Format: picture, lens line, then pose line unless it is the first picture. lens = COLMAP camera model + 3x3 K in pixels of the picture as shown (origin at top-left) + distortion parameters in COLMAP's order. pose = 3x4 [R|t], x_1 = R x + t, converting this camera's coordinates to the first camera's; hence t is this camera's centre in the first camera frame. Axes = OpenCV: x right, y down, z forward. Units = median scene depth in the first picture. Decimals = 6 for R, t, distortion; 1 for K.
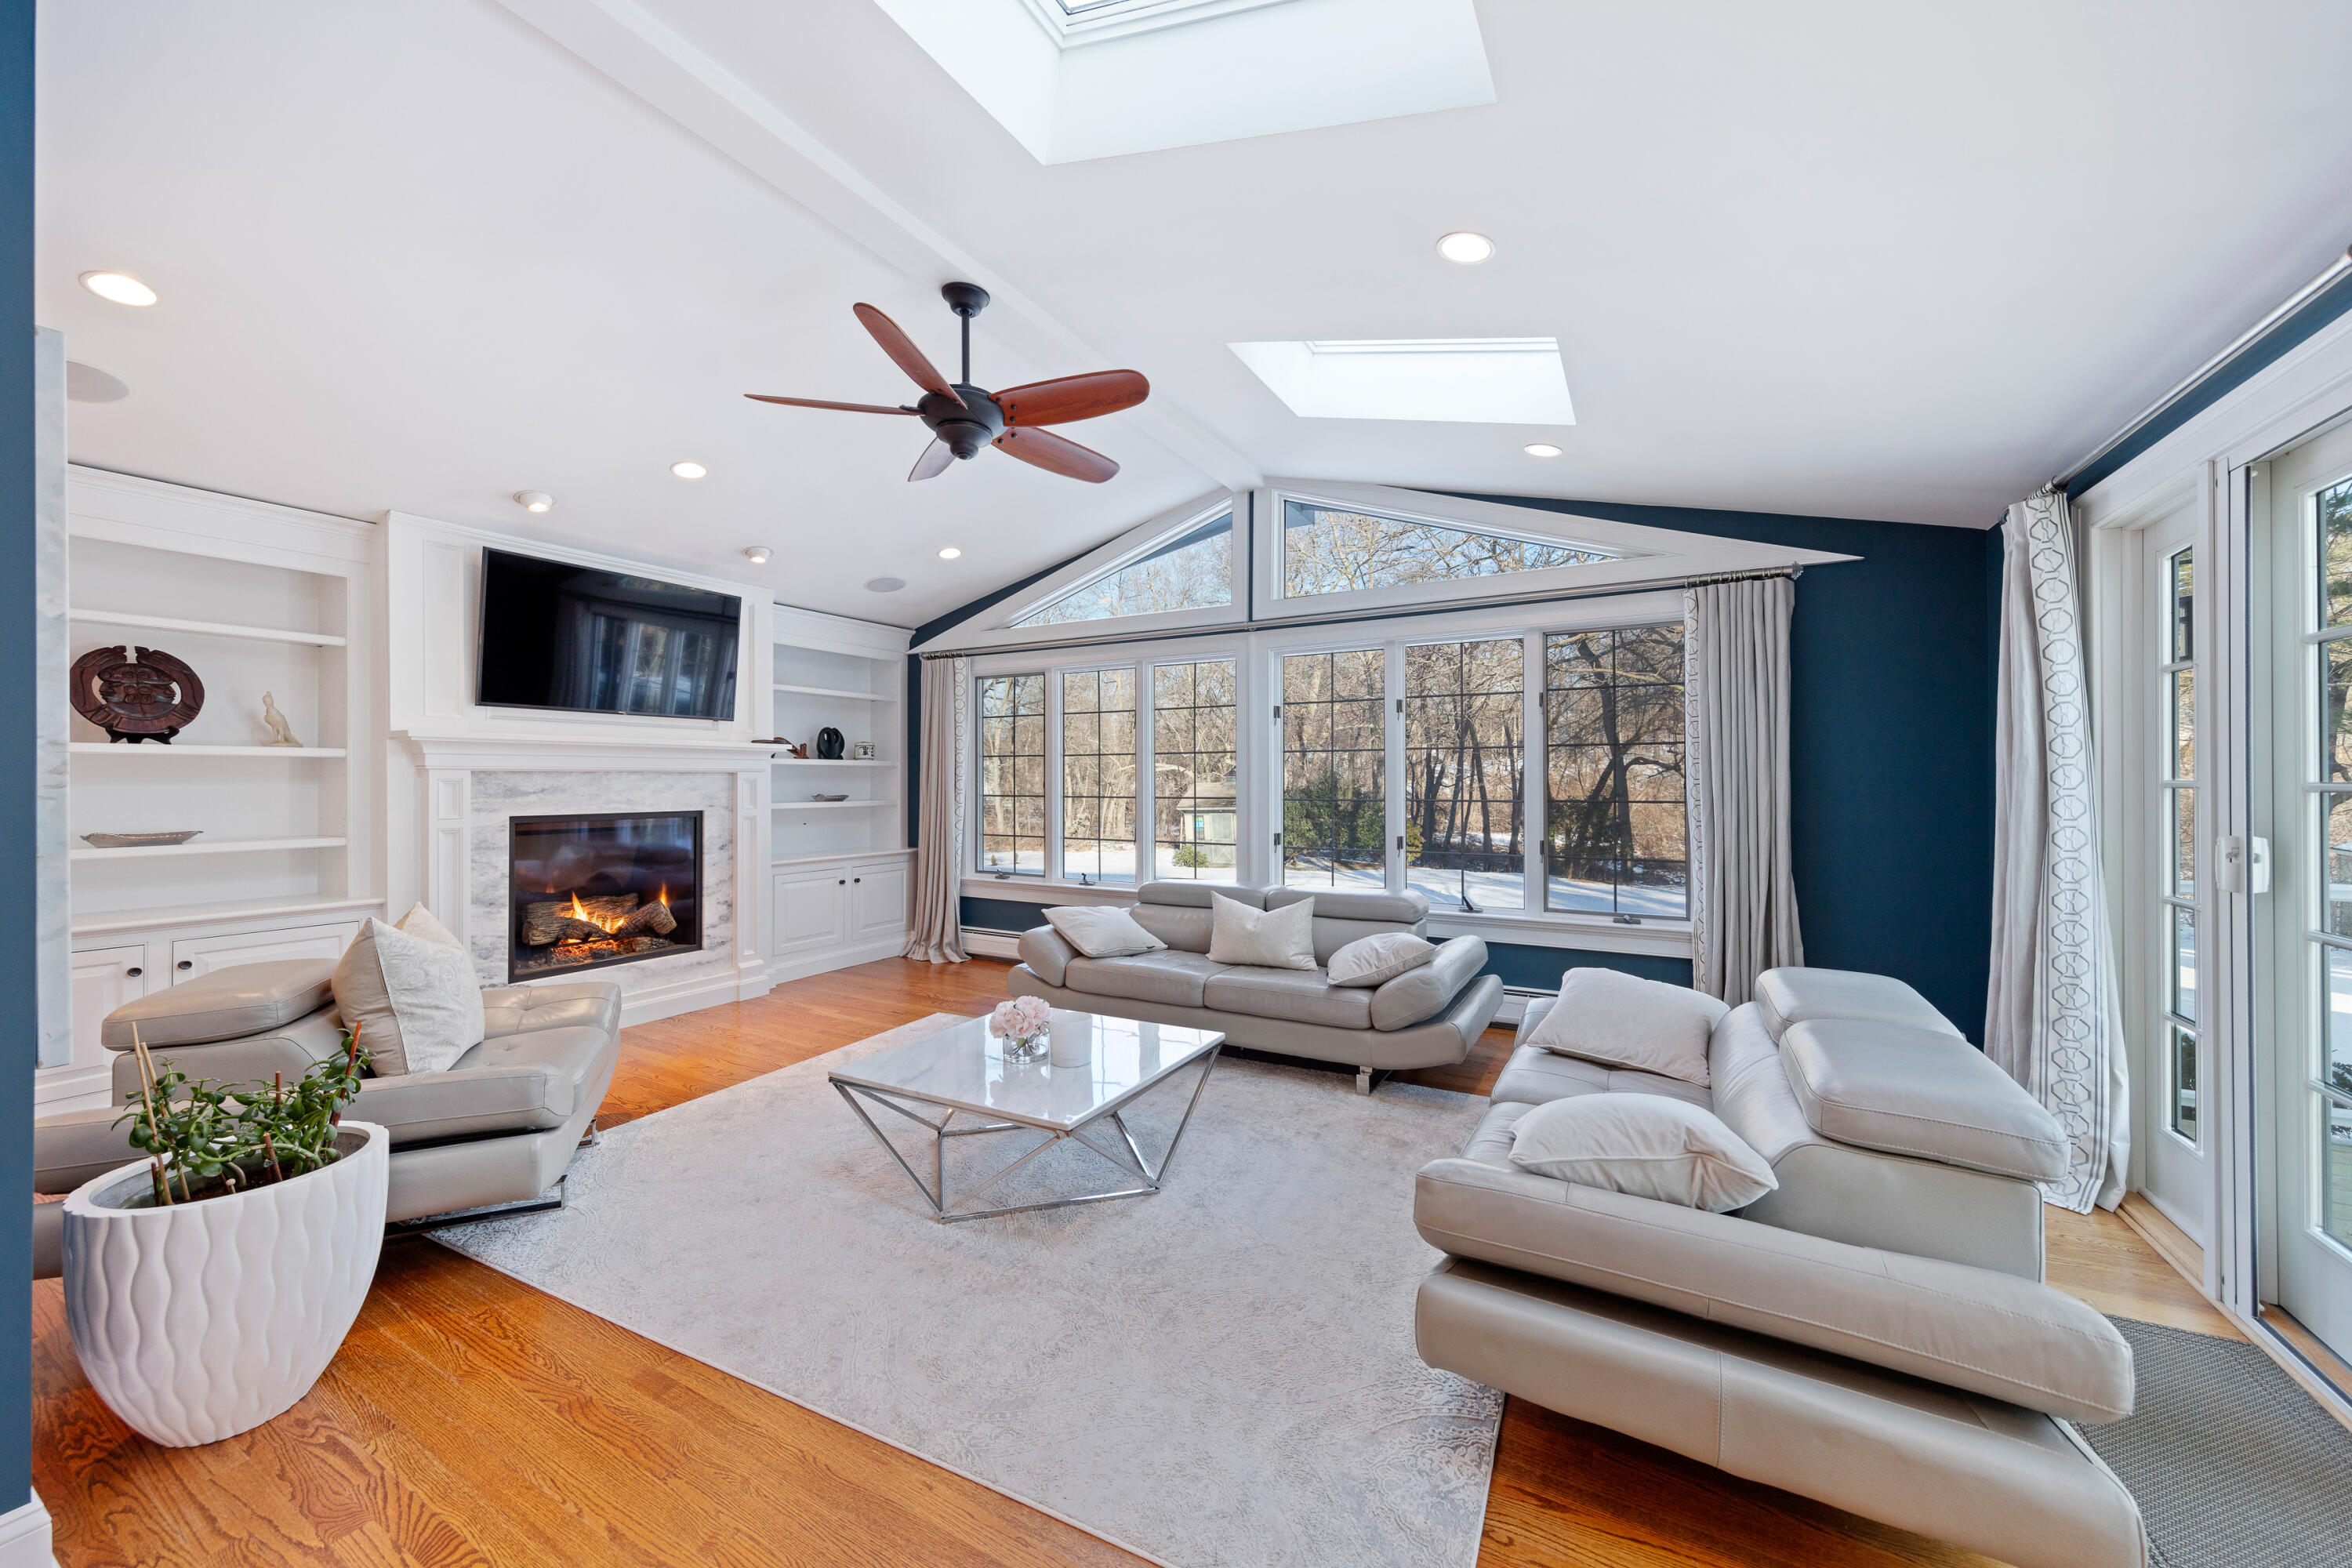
lens RADIAL K [[879.5, 0, 1166.2], [0, 879.5, 785.2], [0, 0, 1]] dist [0.003788, 0.000184]
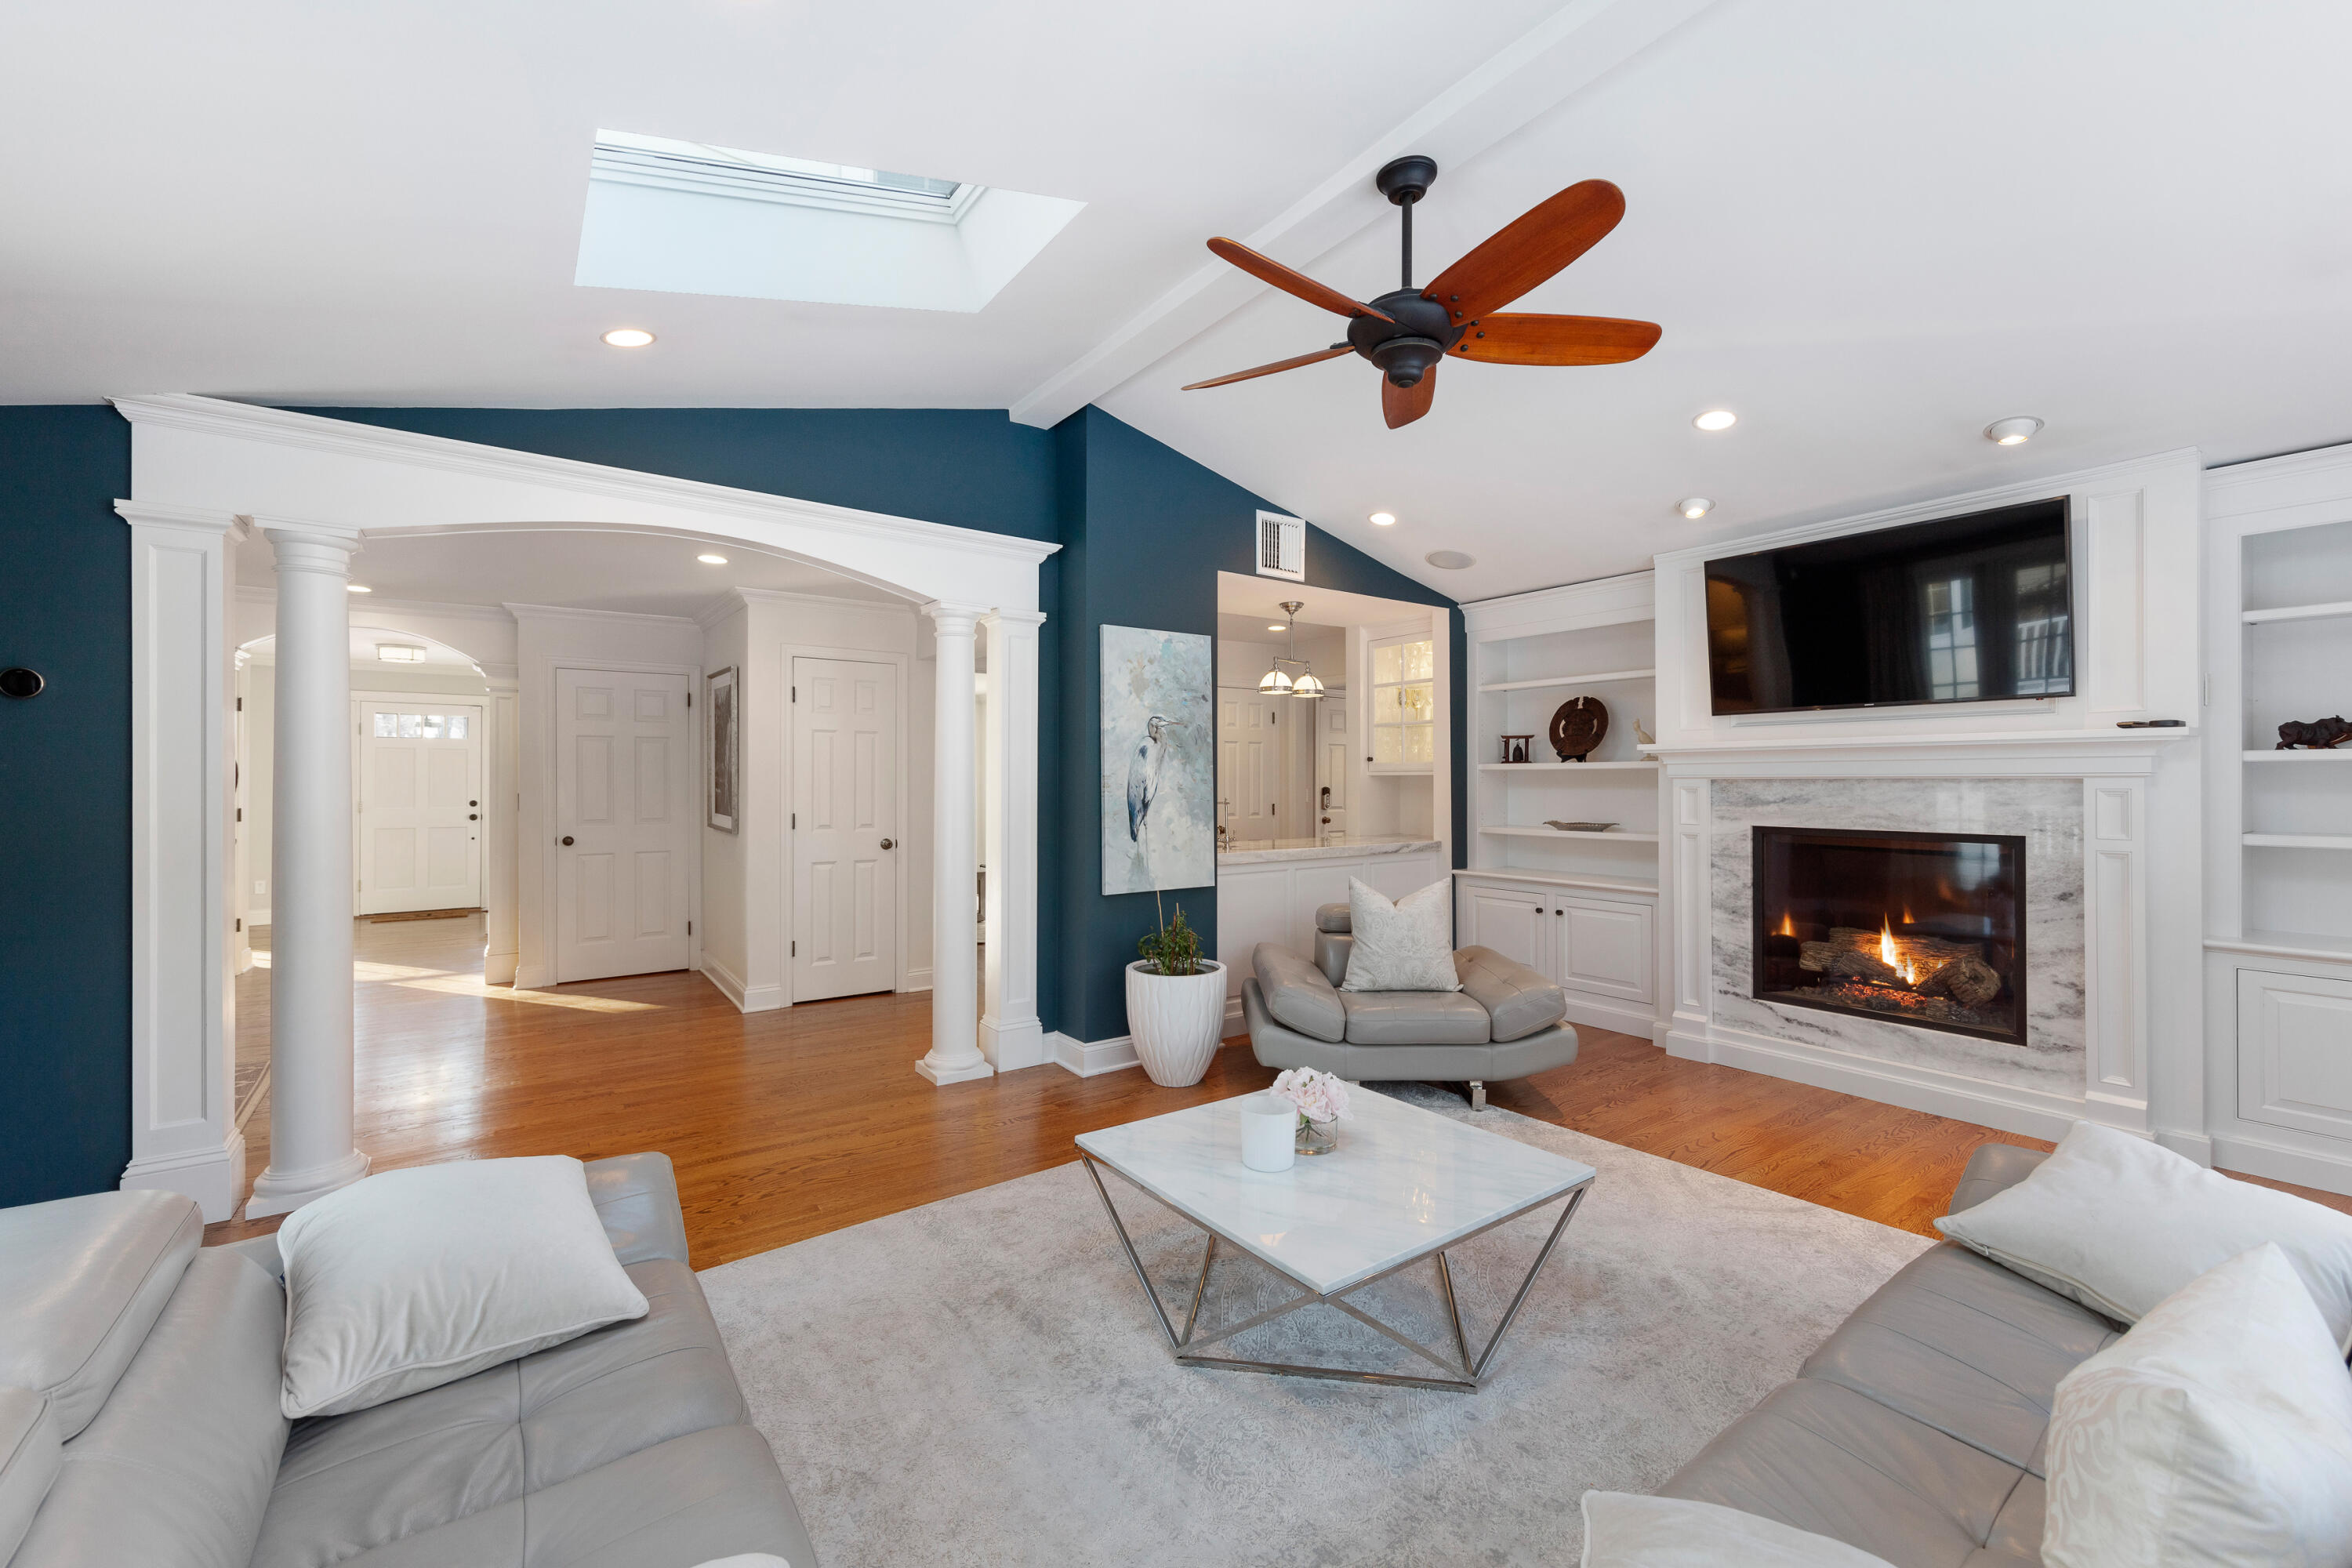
lens RADIAL K [[933.9, 0, 1185.2], [0, 933.9, 769.5], [0, 0, 1]] dist [-0.003897, -0.000063]
pose [[-0.402205, -0.014066, -0.915441, 0.443349], [-0.009025, 0.999894, -0.011399, -0.008981], [0.915505, 0.003677, -0.402290, 0.838068]]
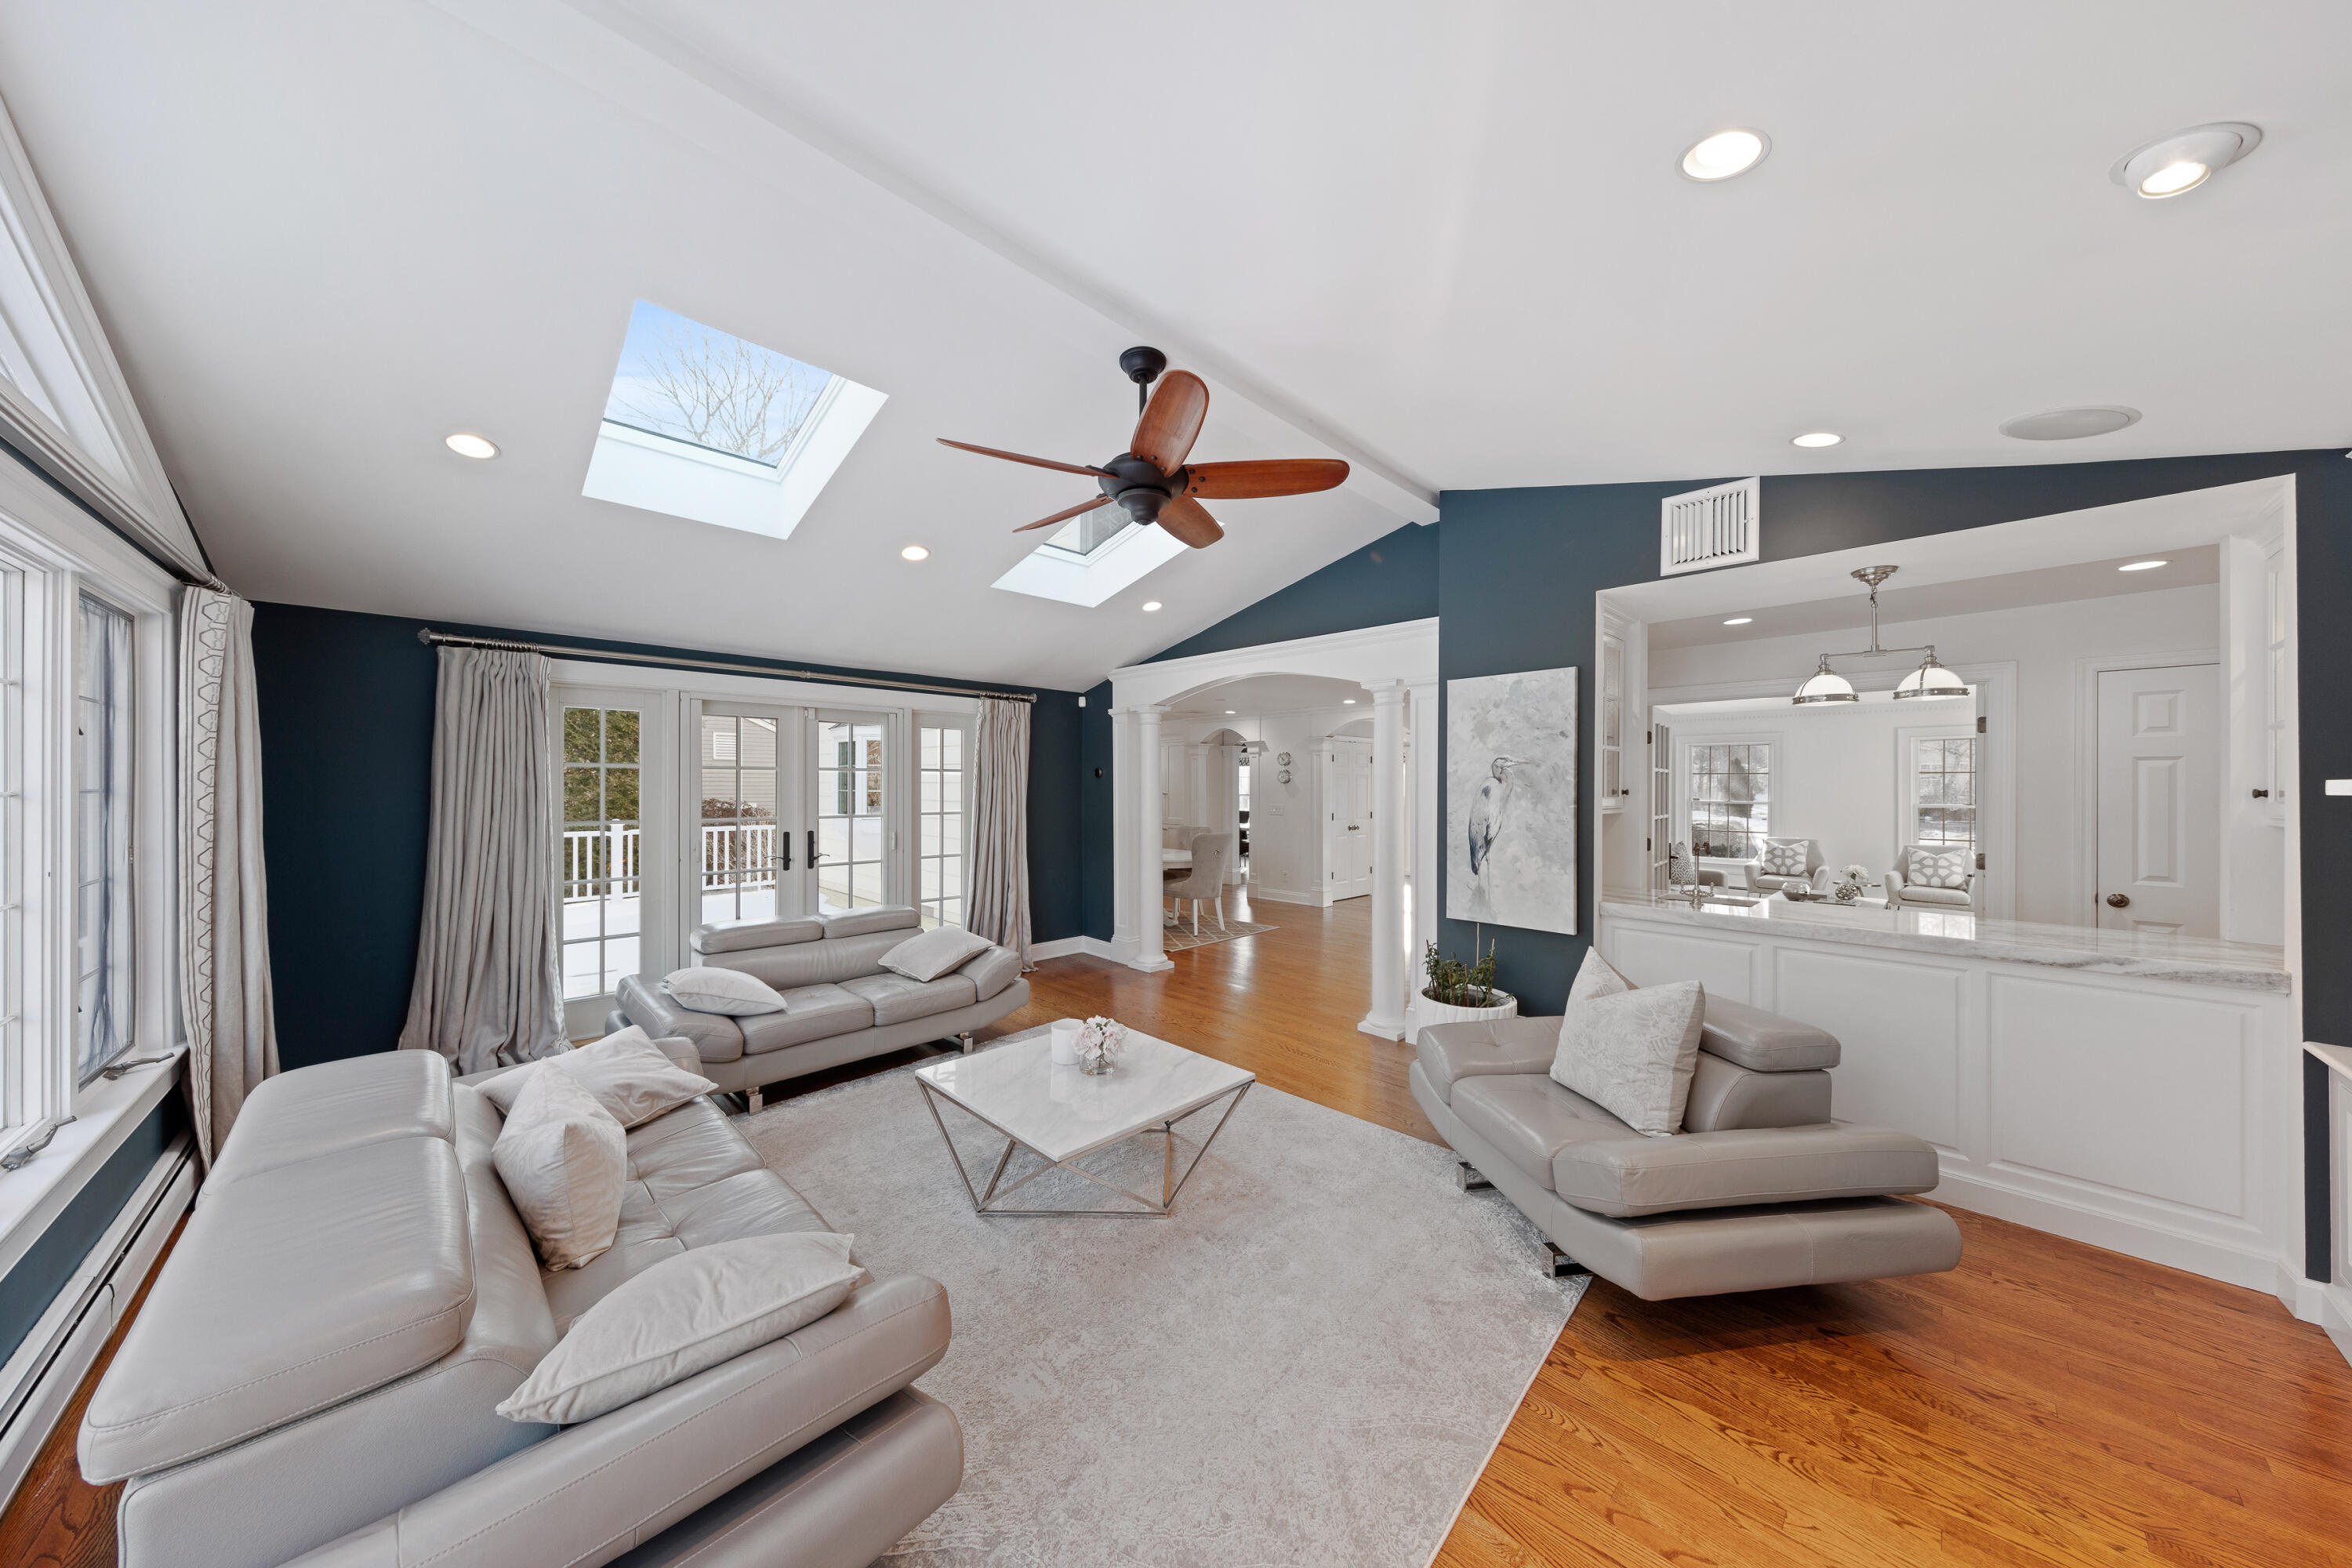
lens RADIAL K [[752.2, 0, 1186.8], [0, 752.2, 782.7], [0, 0, 1]] dist [0.000810, -0.000130]
pose [[-0.965154, -0.006362, 0.261604, -0.365476], [-0.006003, 0.999980, 0.002171, -0.049831], [-0.261613, 0.000525, -0.965173, 1.322691]]
